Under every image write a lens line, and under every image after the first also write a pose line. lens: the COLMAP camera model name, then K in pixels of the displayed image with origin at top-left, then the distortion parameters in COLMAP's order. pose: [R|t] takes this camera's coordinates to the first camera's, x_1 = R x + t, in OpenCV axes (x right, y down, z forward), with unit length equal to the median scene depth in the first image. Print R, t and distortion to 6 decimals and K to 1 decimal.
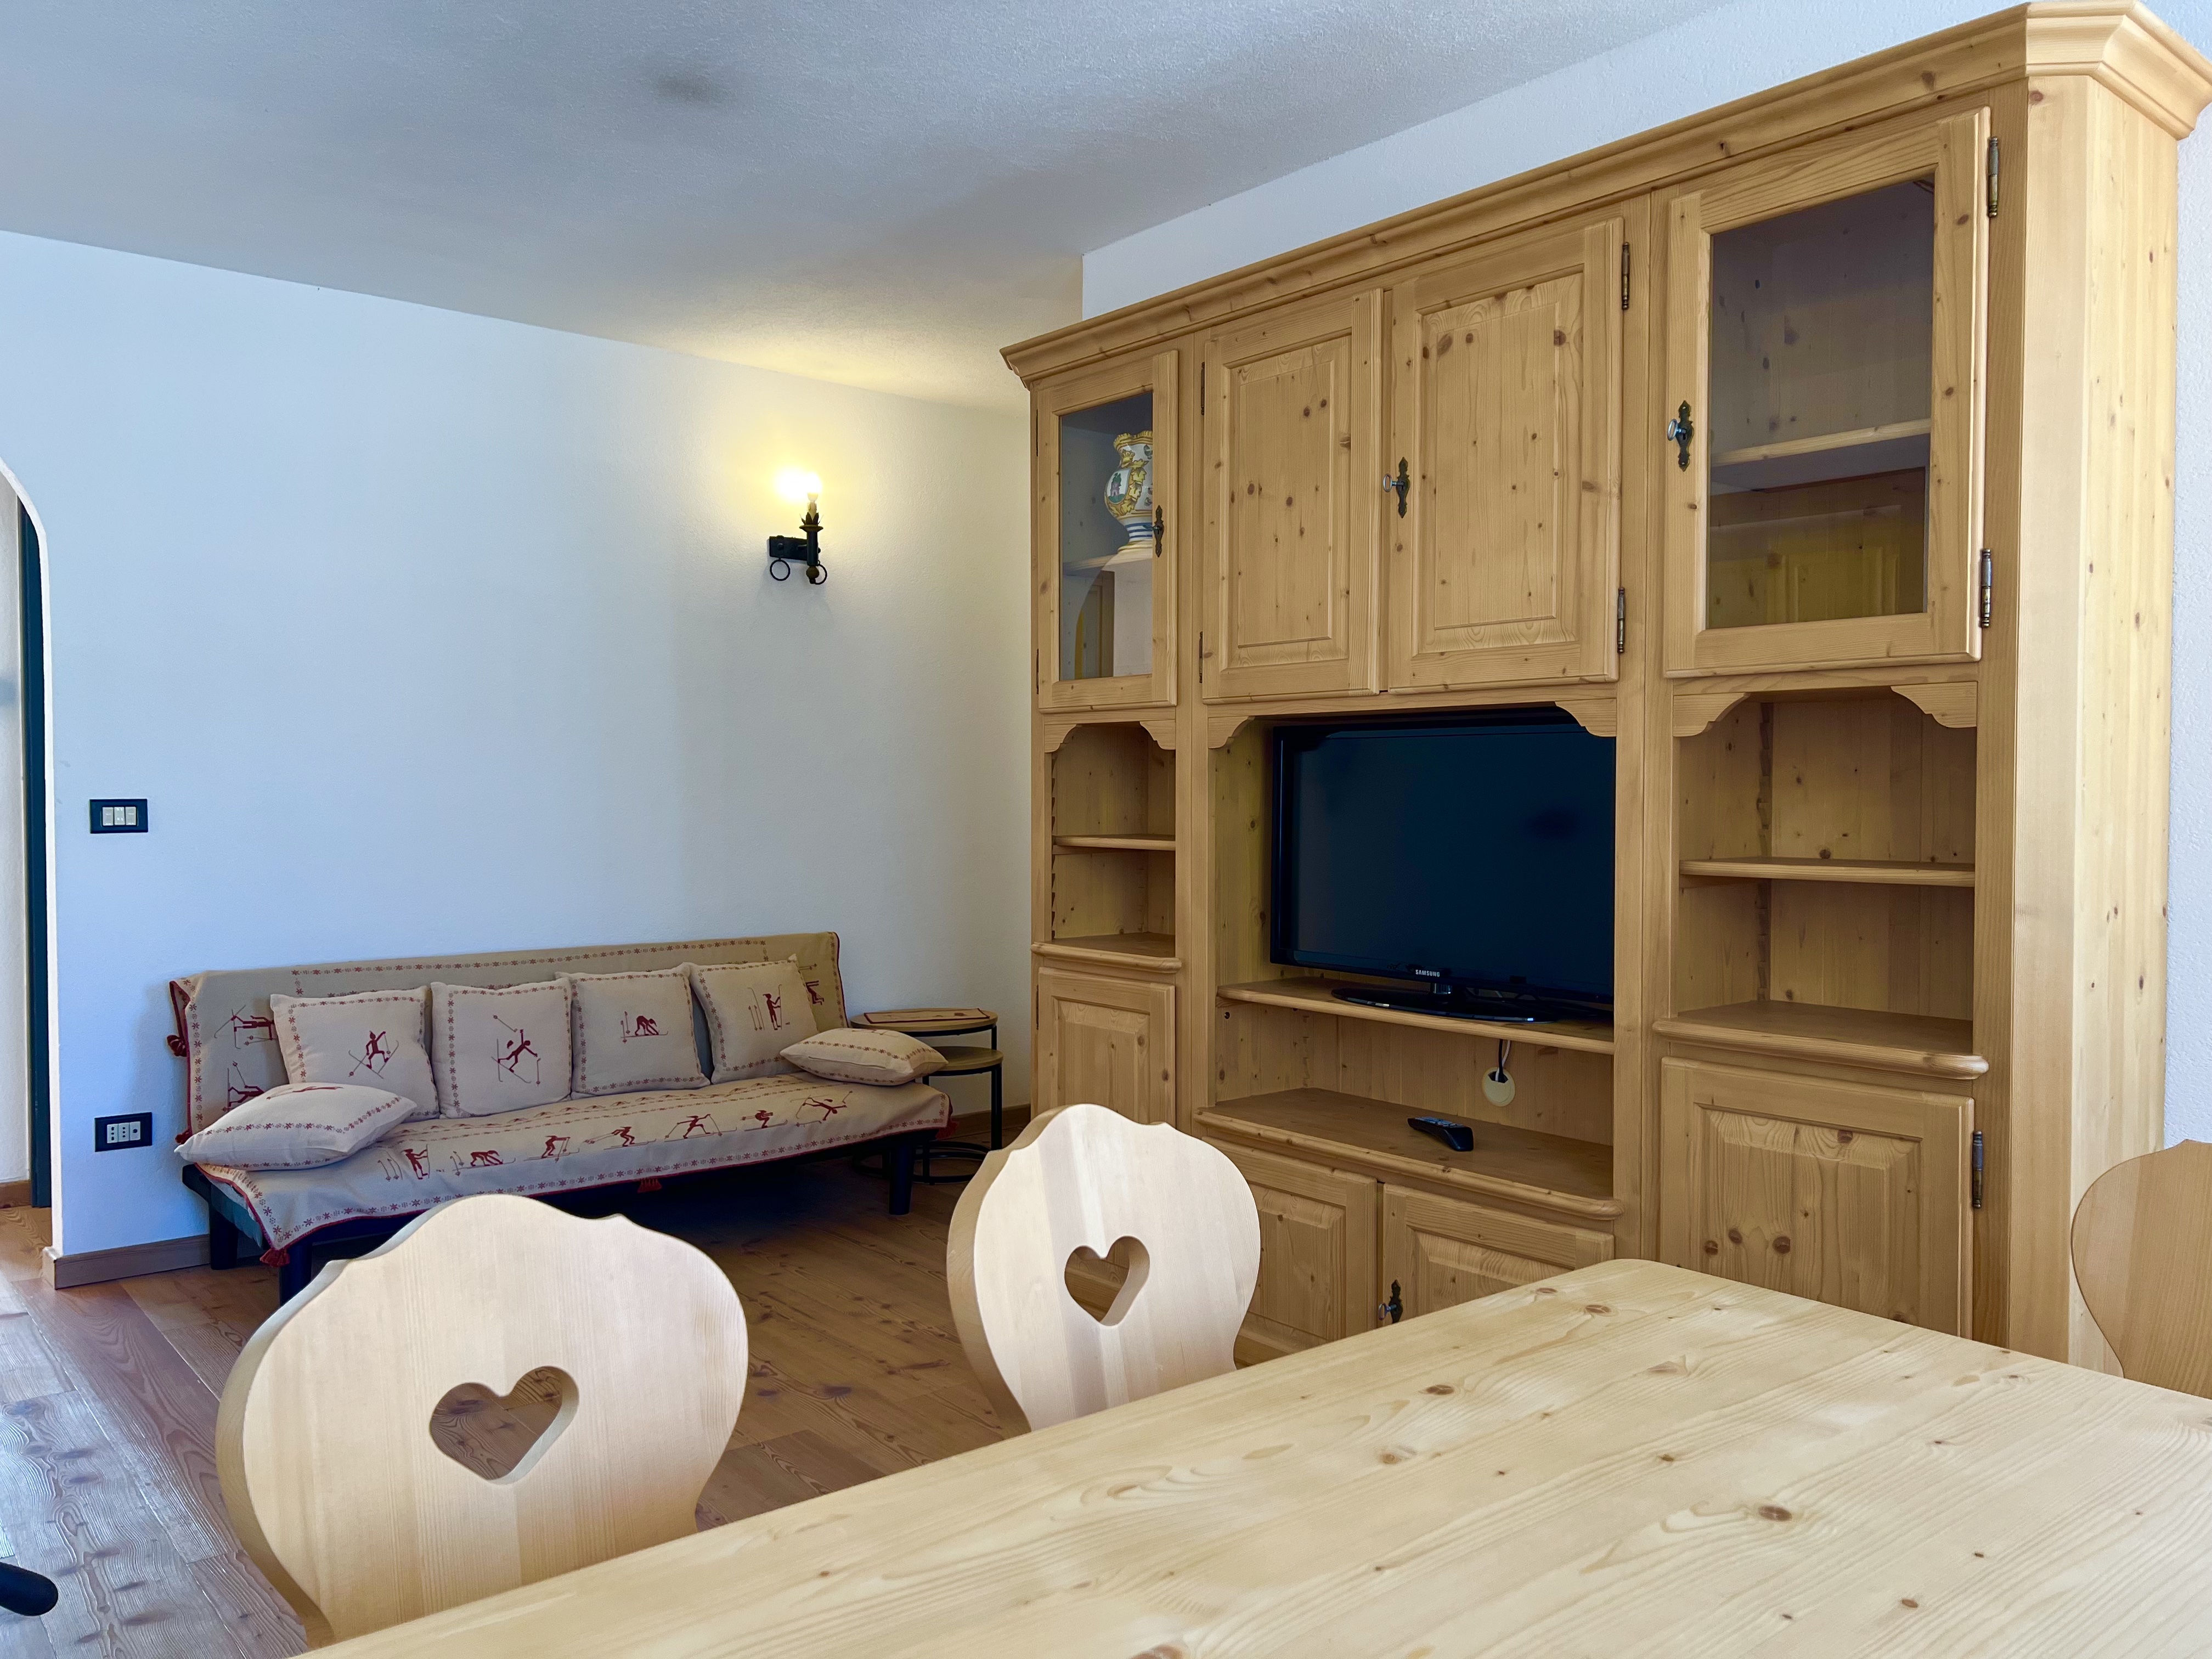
lens RADIAL K [[1658.2, 0, 1103.4], [0, 1658.2, 829.1], [0, 0, 1]] dist [0.058394, -0.052842]
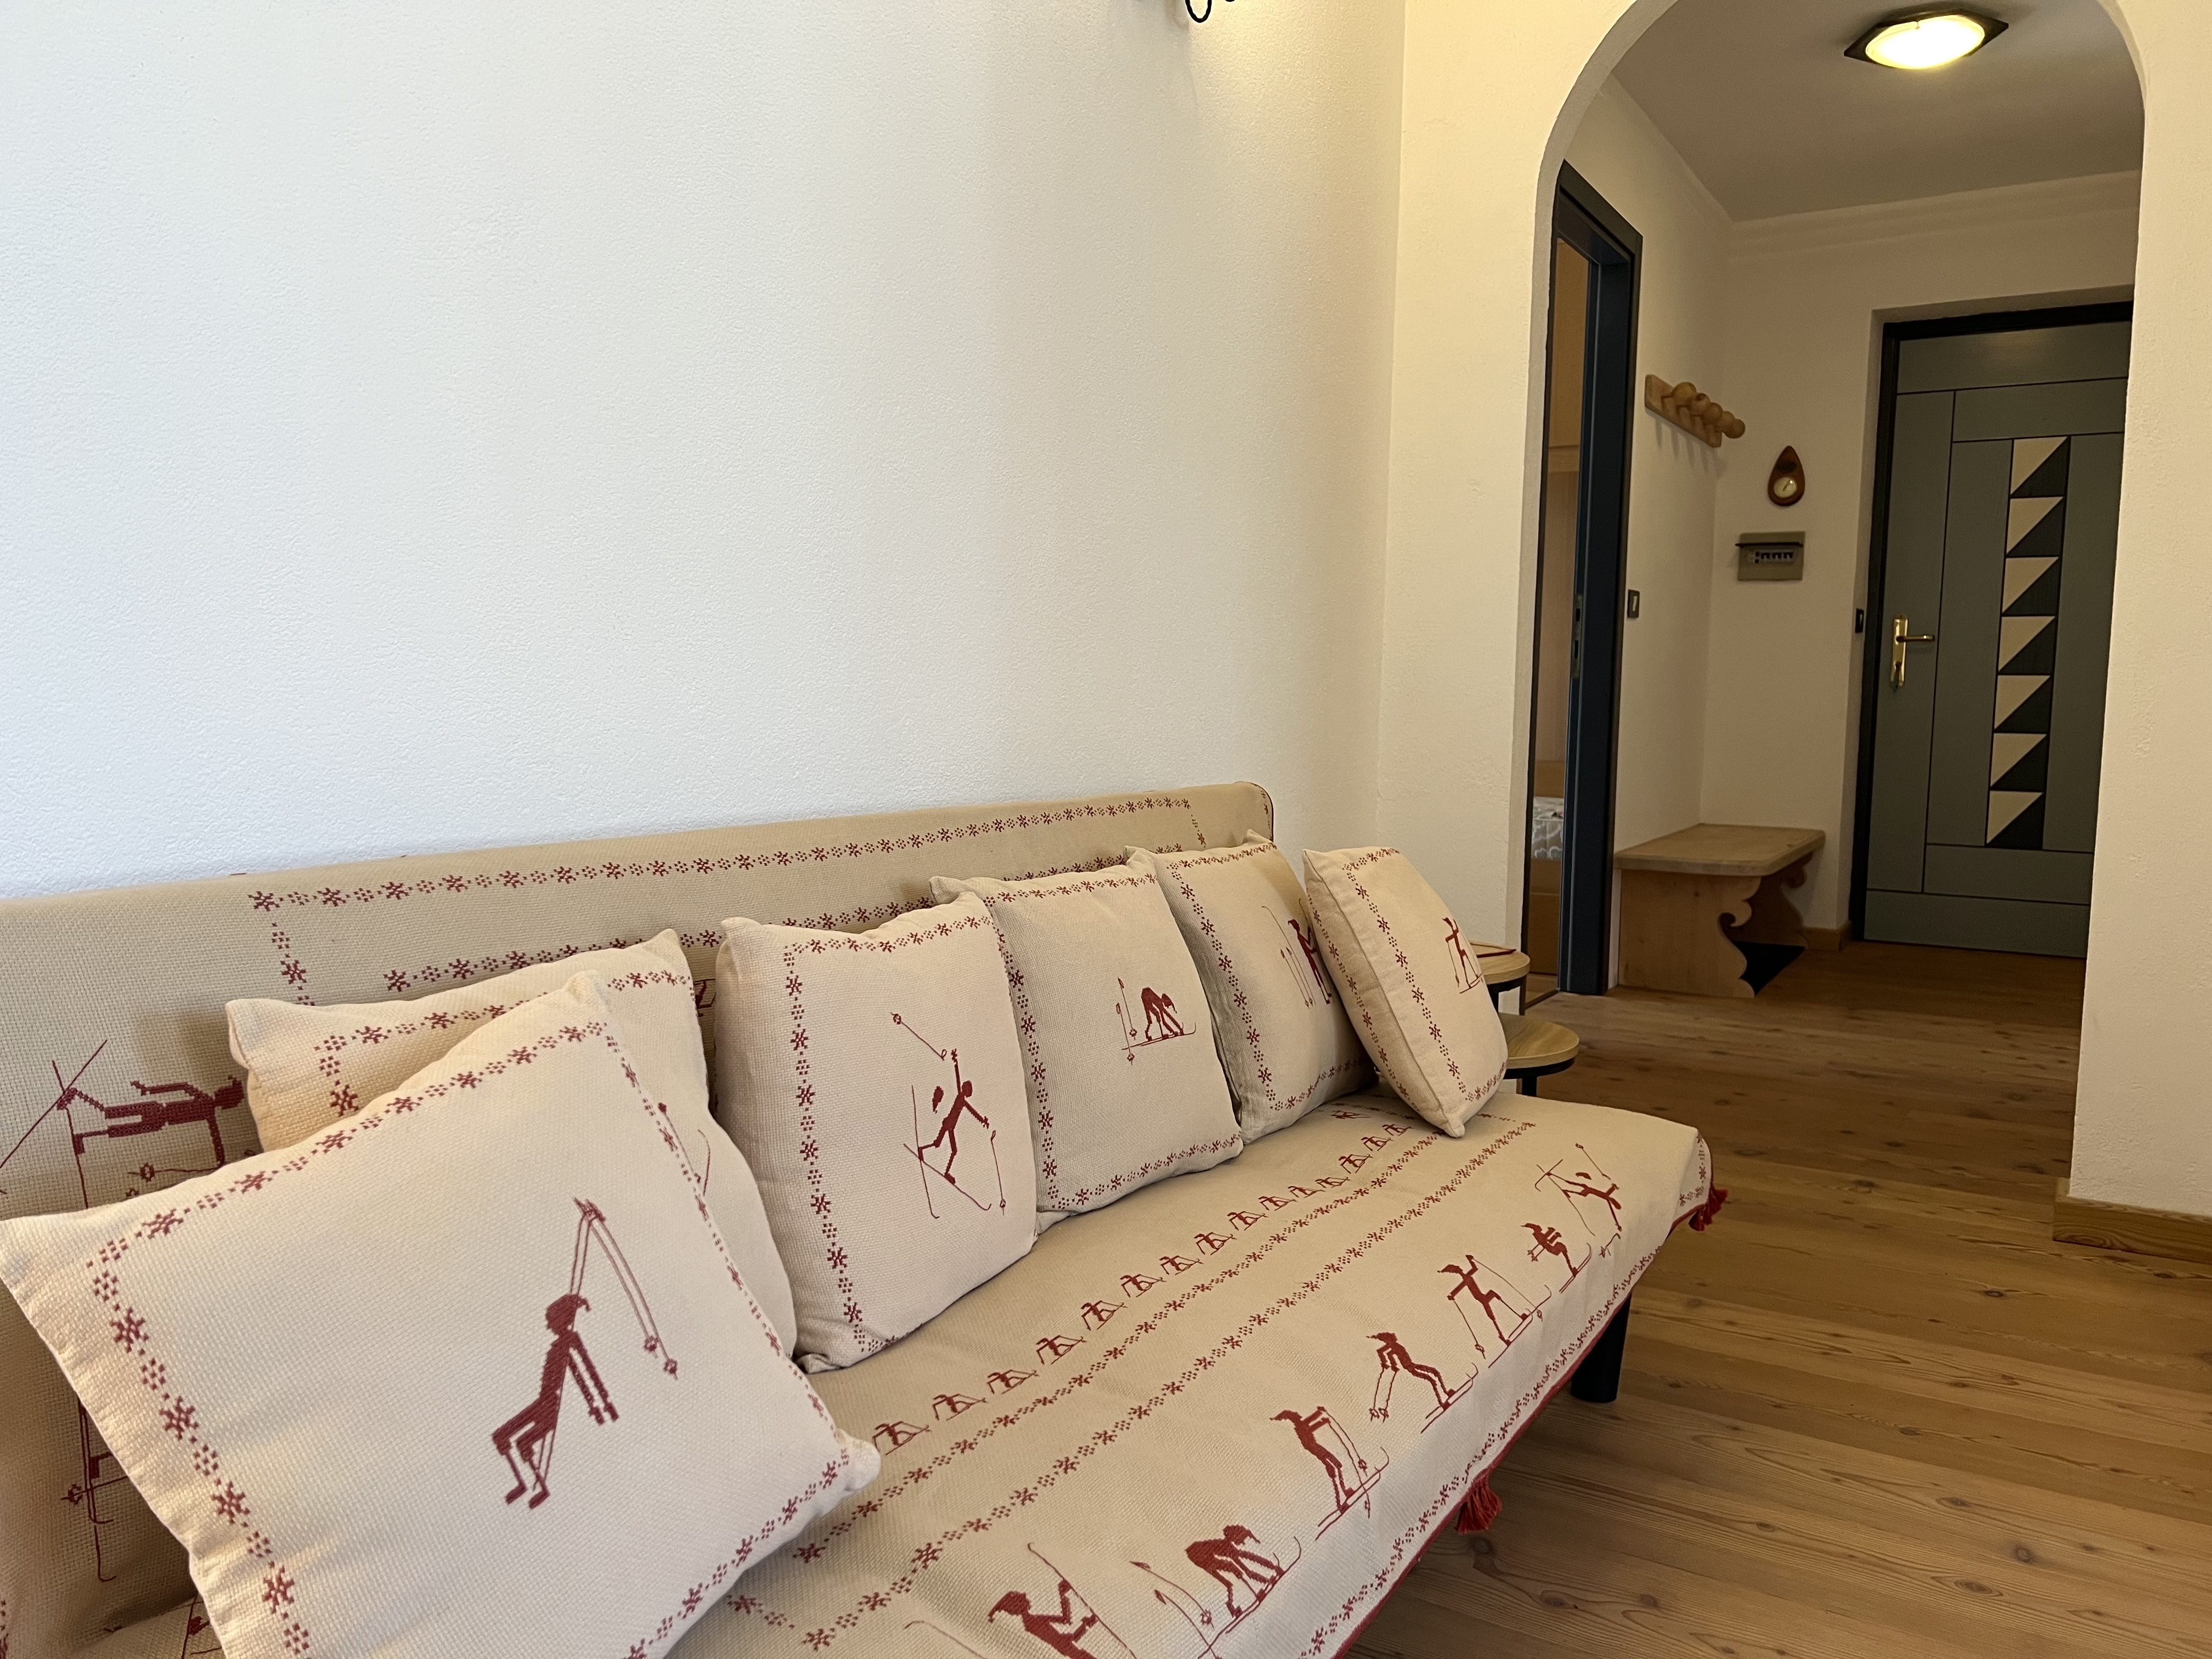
lens RADIAL K [[1658.2, 0, 1106.3], [0, 1658.2, 824.9], [0, 0, 1]] dist [0.058394, -0.052842]
pose [[0.951730, -0.020701, 0.306237, -0.422874], [0.002986, 0.998300, 0.058205, 0.056745], [-0.306922, -0.054481, 0.950174, 0.685960]]
